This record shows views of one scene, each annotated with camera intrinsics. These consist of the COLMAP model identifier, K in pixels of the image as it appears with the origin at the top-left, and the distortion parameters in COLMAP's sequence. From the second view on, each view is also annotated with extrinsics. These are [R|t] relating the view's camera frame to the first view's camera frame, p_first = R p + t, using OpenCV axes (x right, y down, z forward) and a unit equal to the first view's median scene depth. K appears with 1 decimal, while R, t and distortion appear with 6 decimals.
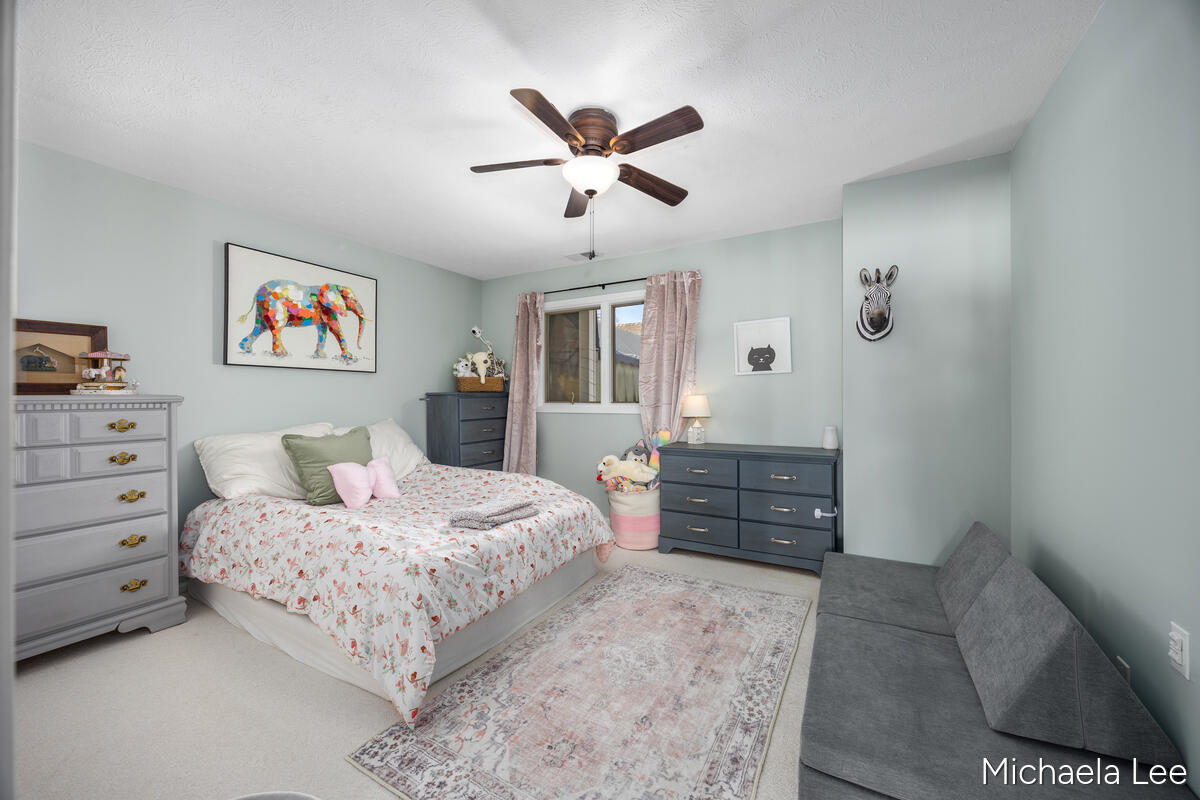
lens RADIAL K [[455.3, 0, 598.7], [0, 455.3, 399.4], [0, 0, 1]] dist [-0.009739, 0.001458]
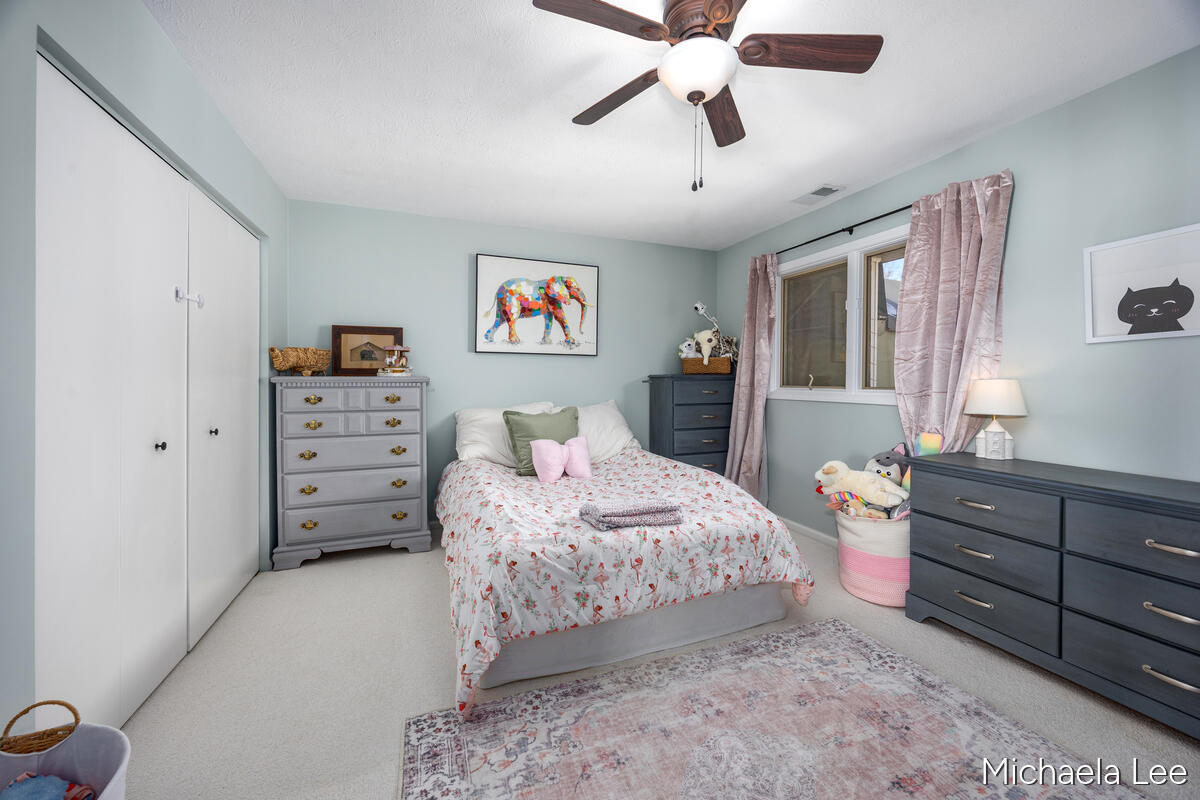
lens RADIAL K [[455.3, 0, 597.4], [0, 455.3, 387.3], [0, 0, 1]] dist [-0.009739, 0.001458]
pose [[0.773550, 0.017346, -0.633498, 0.240255], [-0.009422, 0.999830, 0.015872, -0.003429], [0.633666, -0.006310, 0.773581, 0.253021]]
